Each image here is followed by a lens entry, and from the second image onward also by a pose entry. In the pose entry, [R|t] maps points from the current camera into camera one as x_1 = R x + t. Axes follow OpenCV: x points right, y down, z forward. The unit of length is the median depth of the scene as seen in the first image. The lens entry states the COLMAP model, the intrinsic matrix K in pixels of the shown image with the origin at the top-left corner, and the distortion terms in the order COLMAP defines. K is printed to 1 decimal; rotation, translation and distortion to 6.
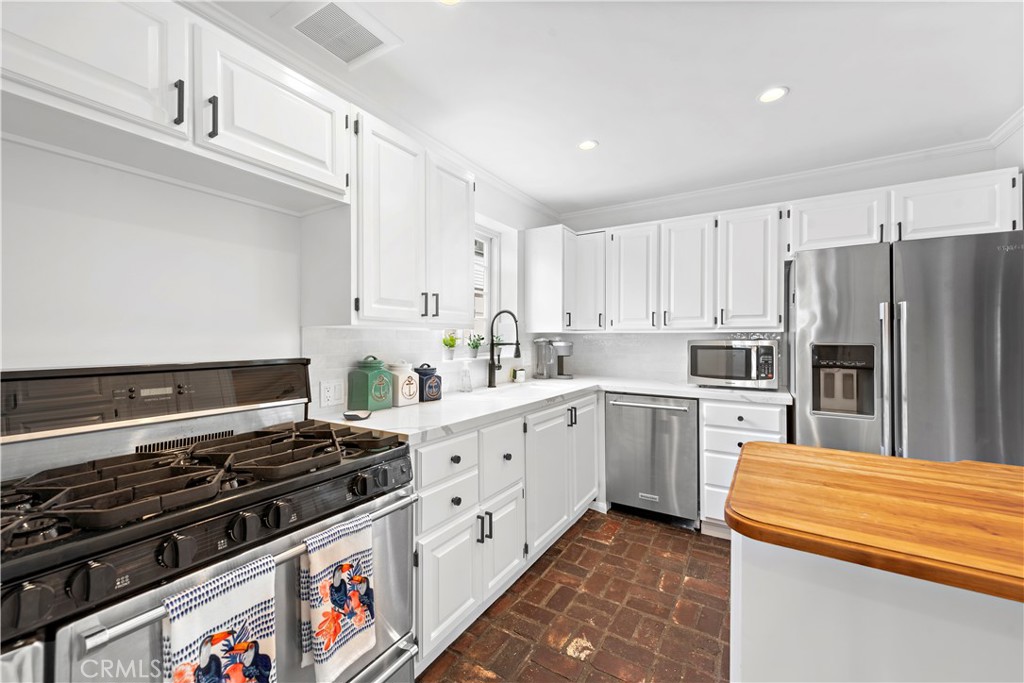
lens RADIAL K [[409.2, 0, 515.1], [0, 409.2, 335.9], [0, 0, 1]] dist [0.012252, -0.000281]
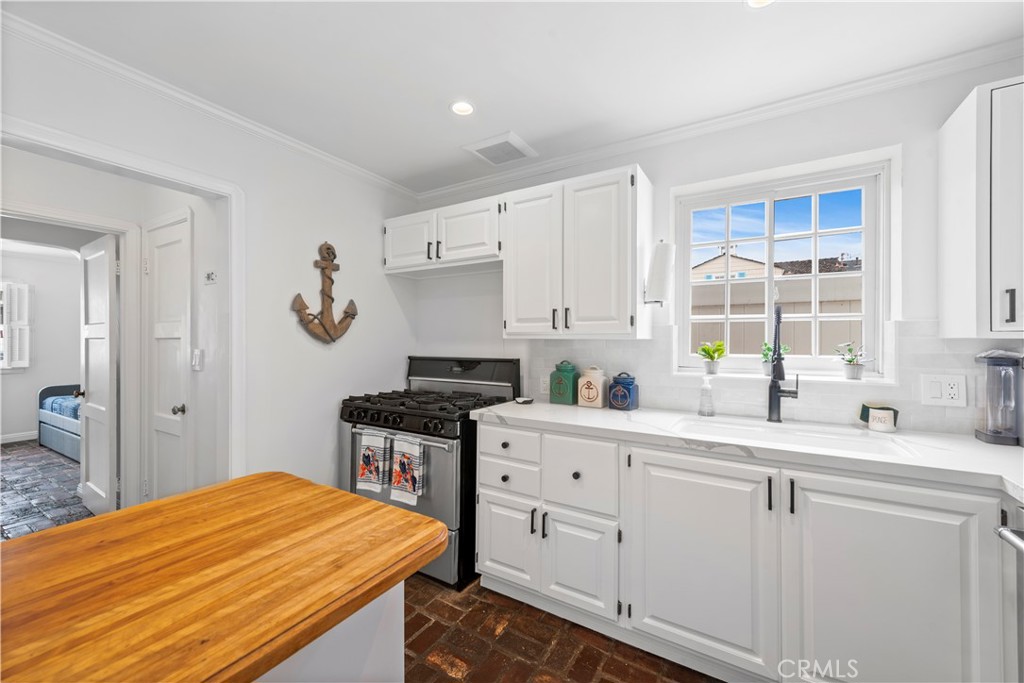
lens RADIAL K [[405.7, 0, 513.1], [0, 405.7, 338.5], [0, 0, 1]] dist [0.008926, -0.000576]
pose [[-0.001928, -0.005339, -0.999984, 0.961042], [0.007039, 0.999961, -0.005353, -0.015484], [0.999973, -0.007049, -0.001890, 0.899409]]
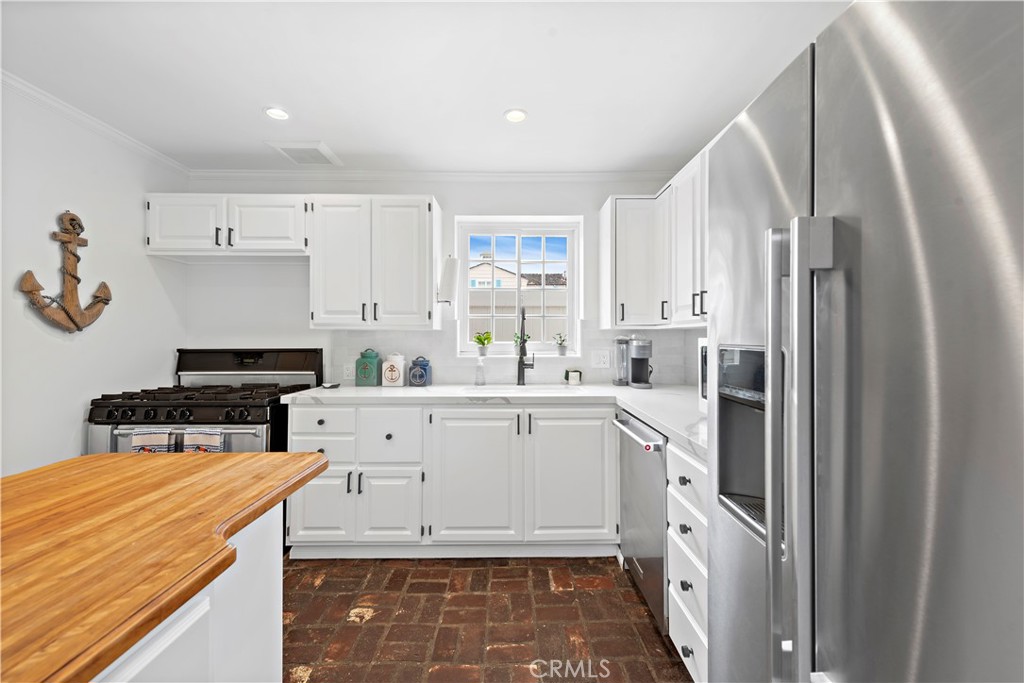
lens RADIAL K [[409.2, 0, 515.1], [0, 409.2, 335.9], [0, 0, 1]] dist [0.012252, -0.000281]
pose [[0.525140, -0.007218, -0.850985, 1.239567], [0.007808, 0.999963, -0.003664, 0.012576], [0.850980, -0.004720, 0.525177, 0.723168]]
